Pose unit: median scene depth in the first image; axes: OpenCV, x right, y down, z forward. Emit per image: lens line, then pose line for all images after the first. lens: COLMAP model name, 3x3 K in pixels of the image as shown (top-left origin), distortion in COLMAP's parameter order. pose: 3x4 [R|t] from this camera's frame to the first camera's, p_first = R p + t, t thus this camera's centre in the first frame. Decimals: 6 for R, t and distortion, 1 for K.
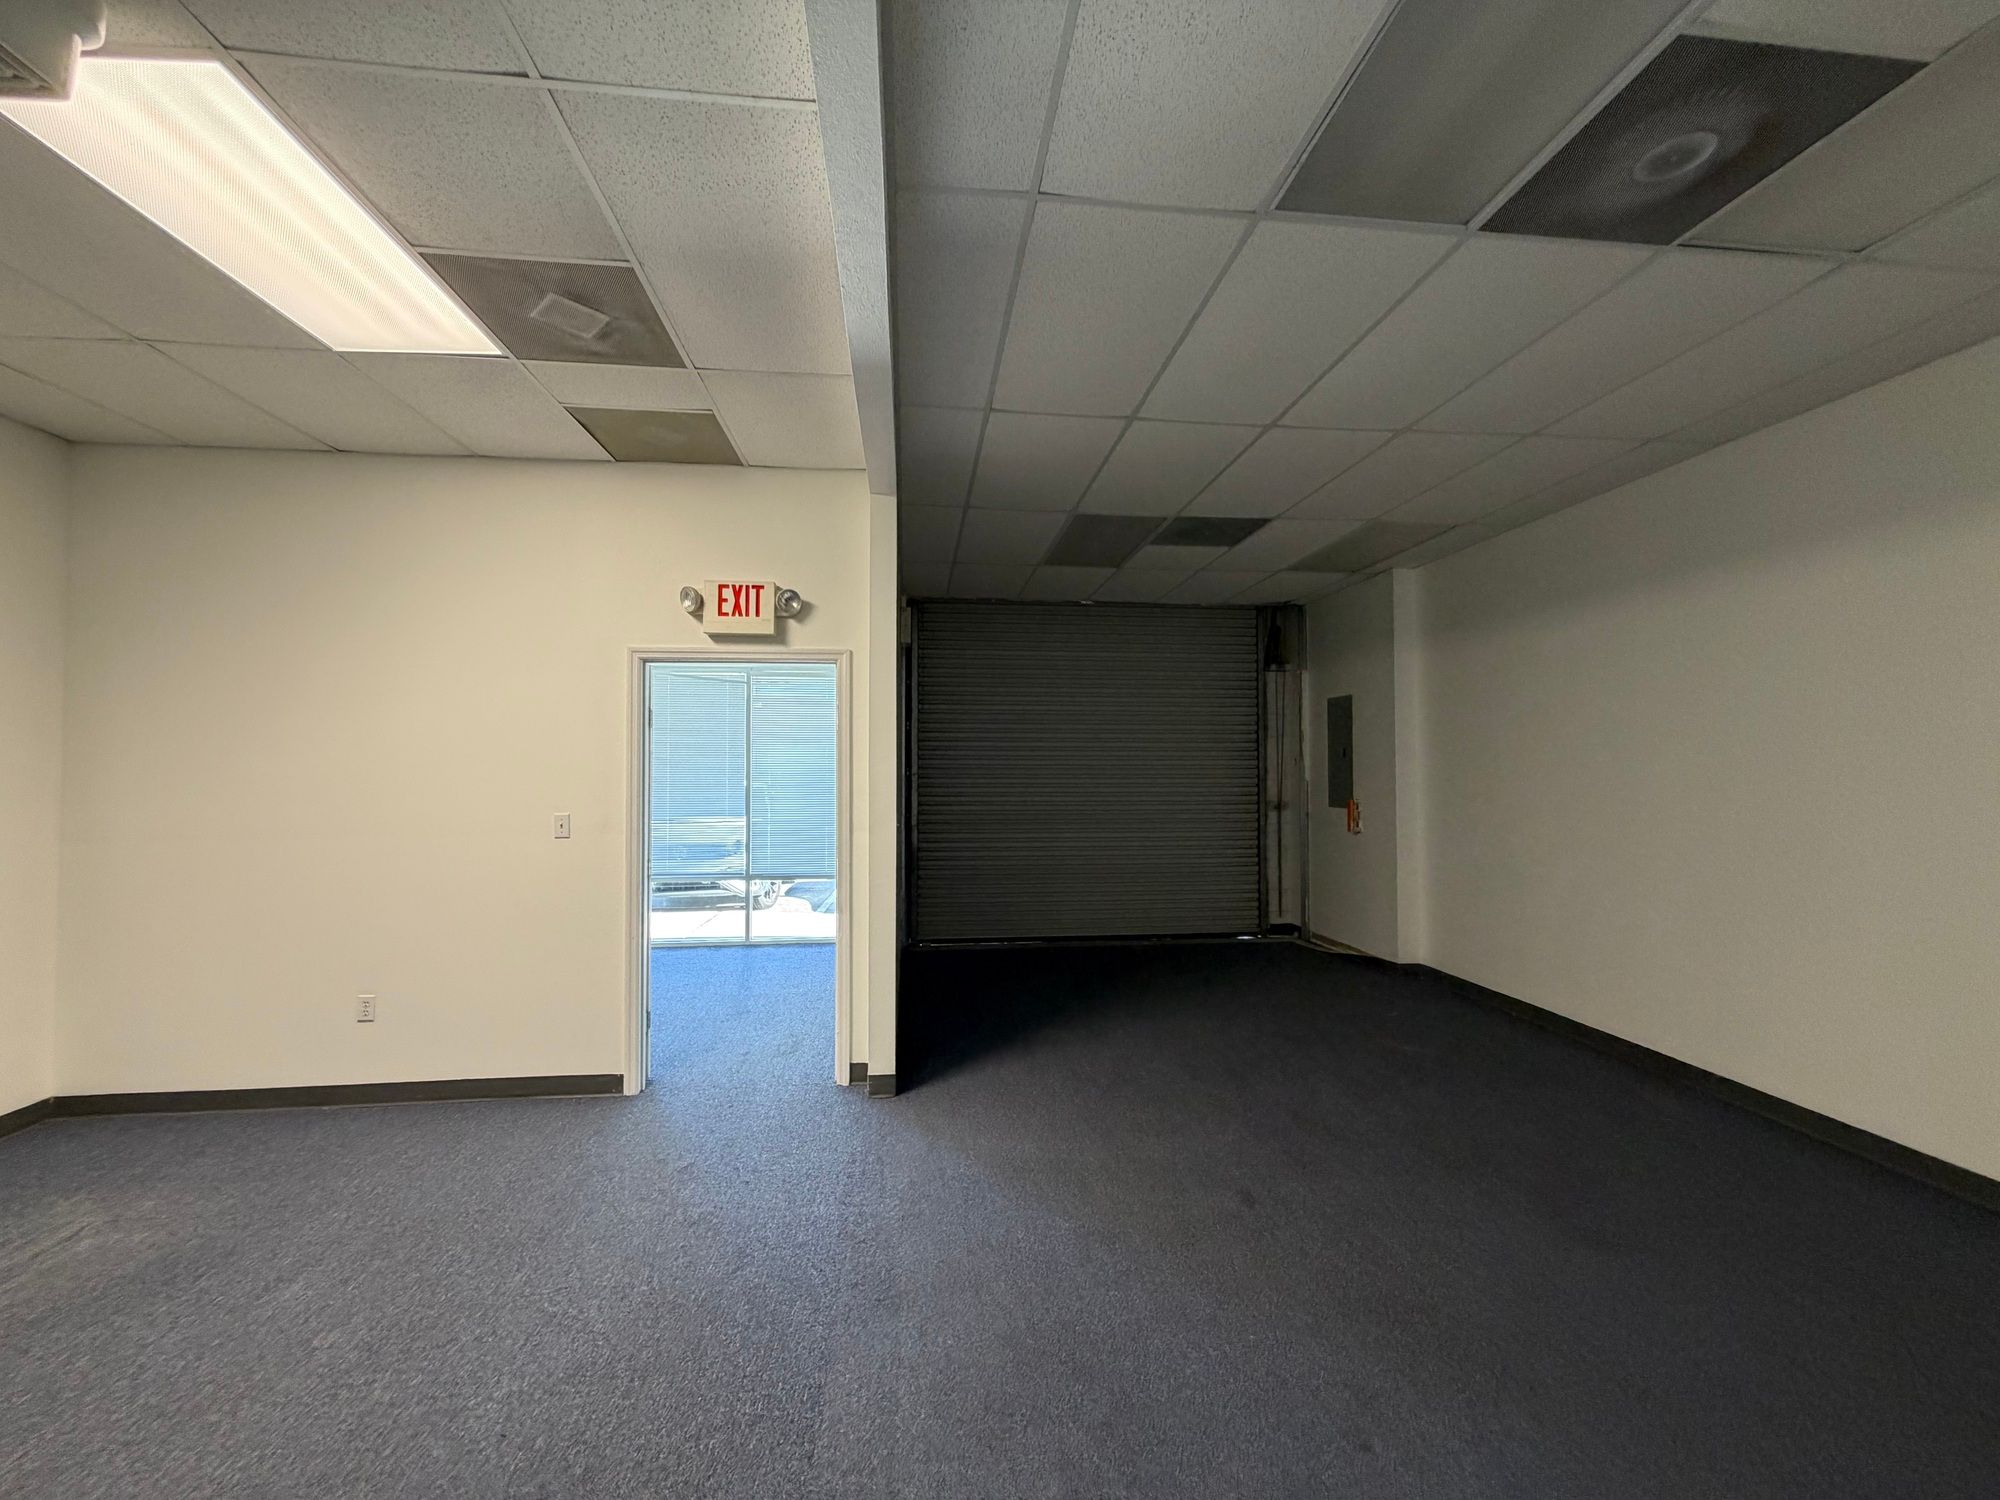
lens RADIAL K [[793.3, 0, 996.4], [0, 793.3, 752.4], [0, 0, 1]] dist [-0.001405, -0.000452]
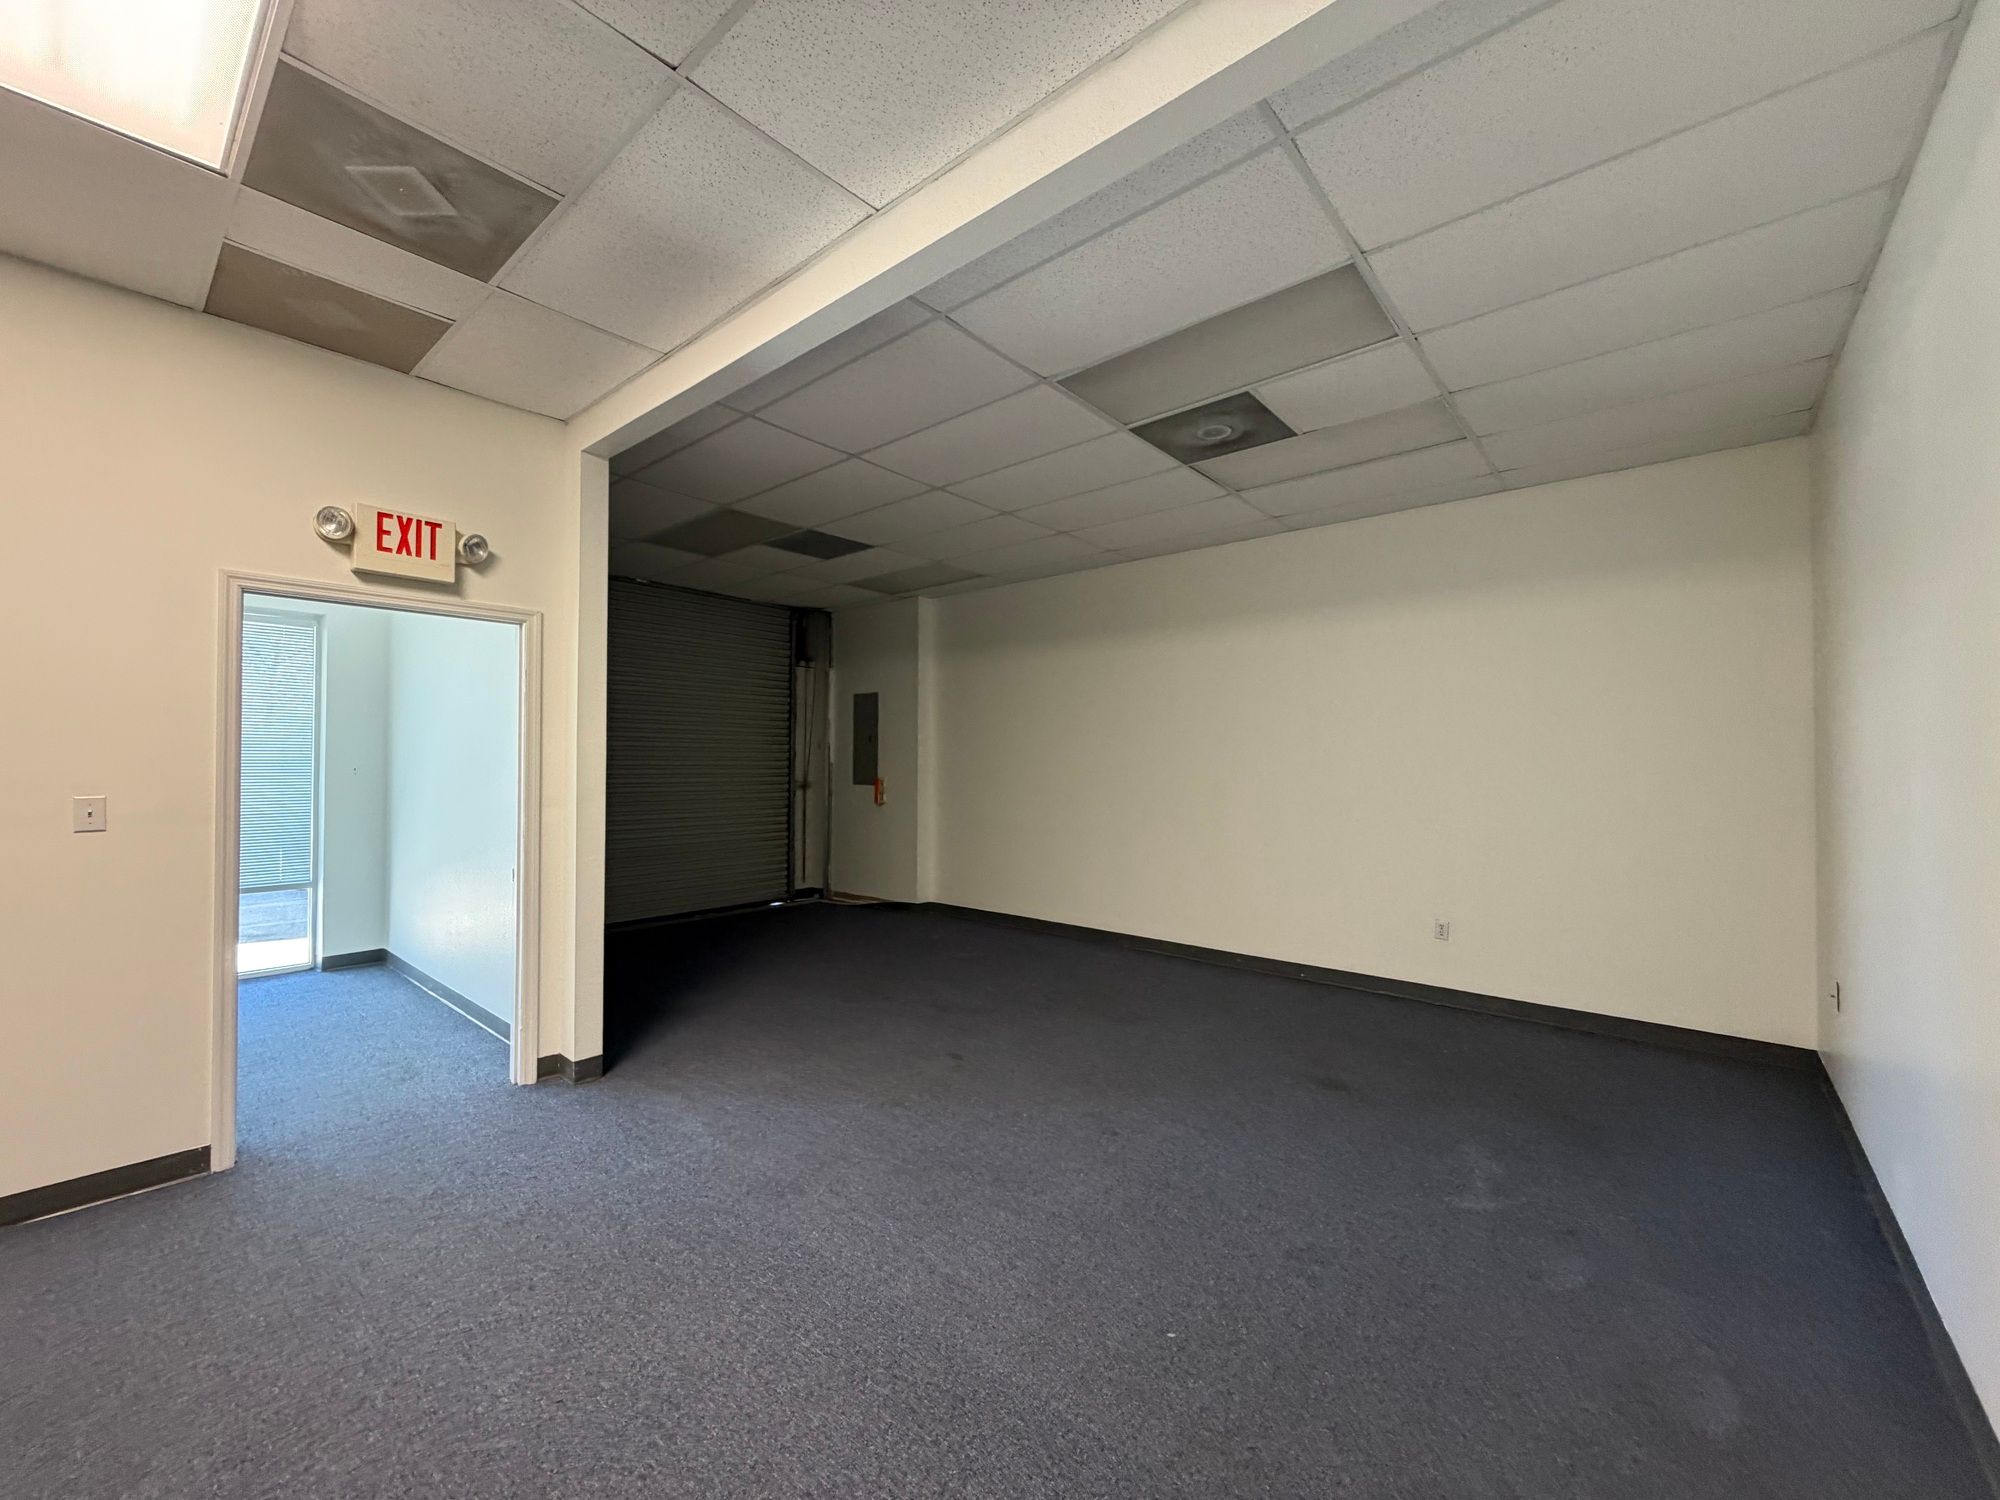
lens RADIAL K [[793.3, 0, 992.8], [0, 793.3, 752.8], [0, 0, 1]] dist [-0.001405, -0.000452]
pose [[0.731614, 0.012471, 0.681605, -0.431695], [-0.021273, 0.999763, 0.004541, 0.019168], [-0.681387, -0.017822, 0.731706, -0.034614]]
